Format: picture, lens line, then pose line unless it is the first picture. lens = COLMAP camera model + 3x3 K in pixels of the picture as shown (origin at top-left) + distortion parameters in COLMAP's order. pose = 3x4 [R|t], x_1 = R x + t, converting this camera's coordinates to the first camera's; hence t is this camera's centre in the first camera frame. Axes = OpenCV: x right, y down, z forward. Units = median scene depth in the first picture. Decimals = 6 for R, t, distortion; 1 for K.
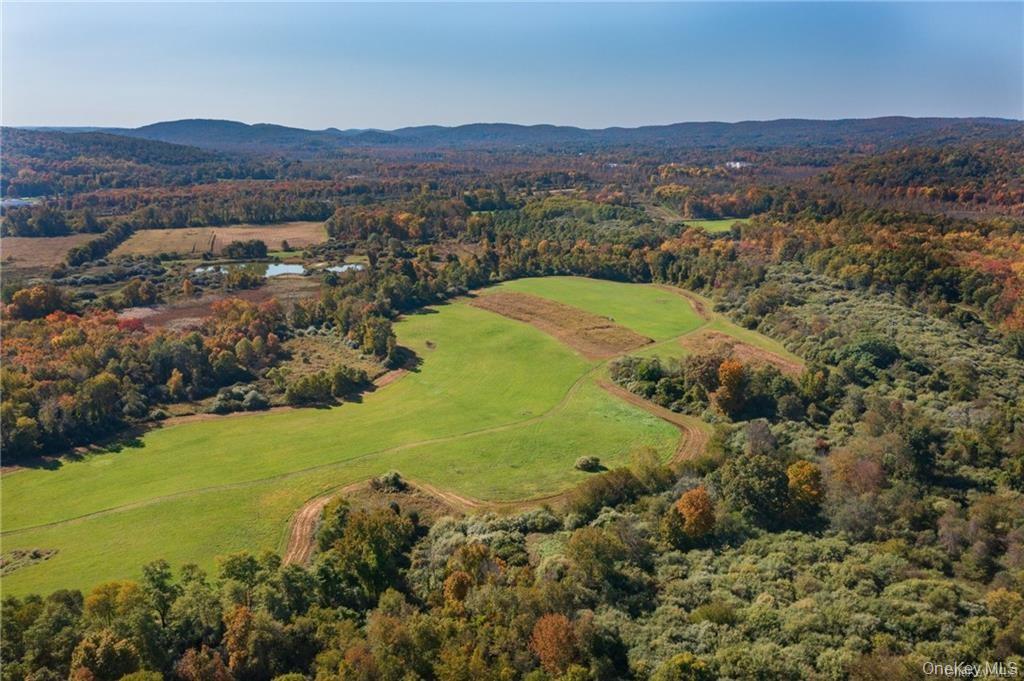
lens RADIAL K [[817.5, 0, 512.0], [0, 817.5, 340.5], [0, 0, 1]] dist [-0.004242, 0.004299]
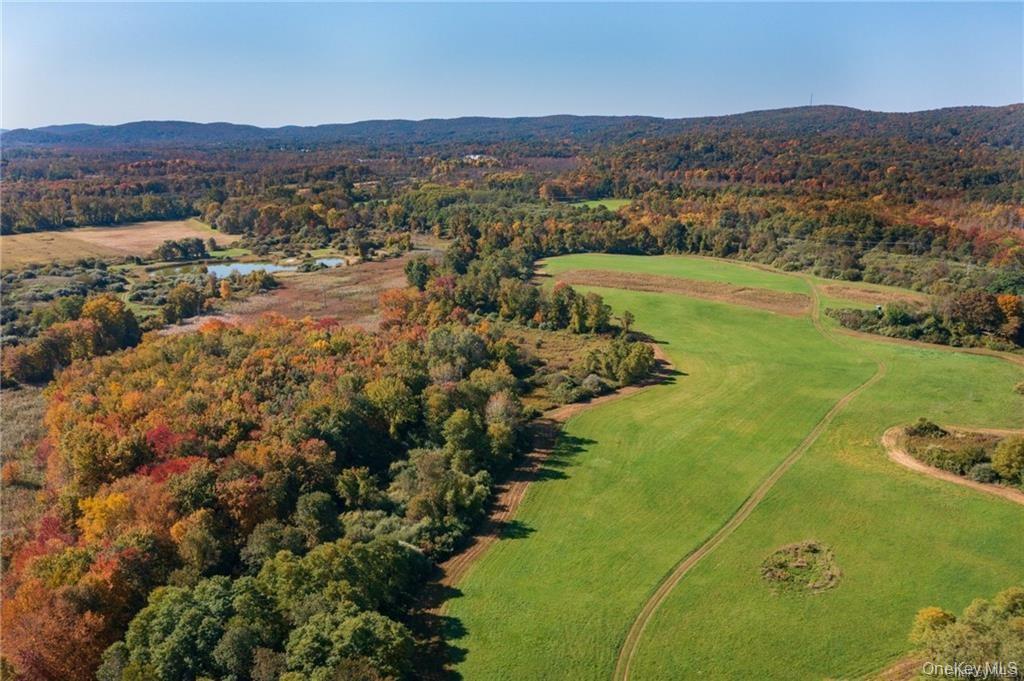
lens RADIAL K [[817.5, 0, 512.0], [0, 817.5, 340.5], [0, 0, 1]] dist [-0.004242, 0.004299]
pose [[0.919005, -0.099733, 0.381423, -0.173045], [0.099681, 0.994819, 0.019947, -0.000709], [-0.381437, 0.019689, 0.924185, 0.048226]]
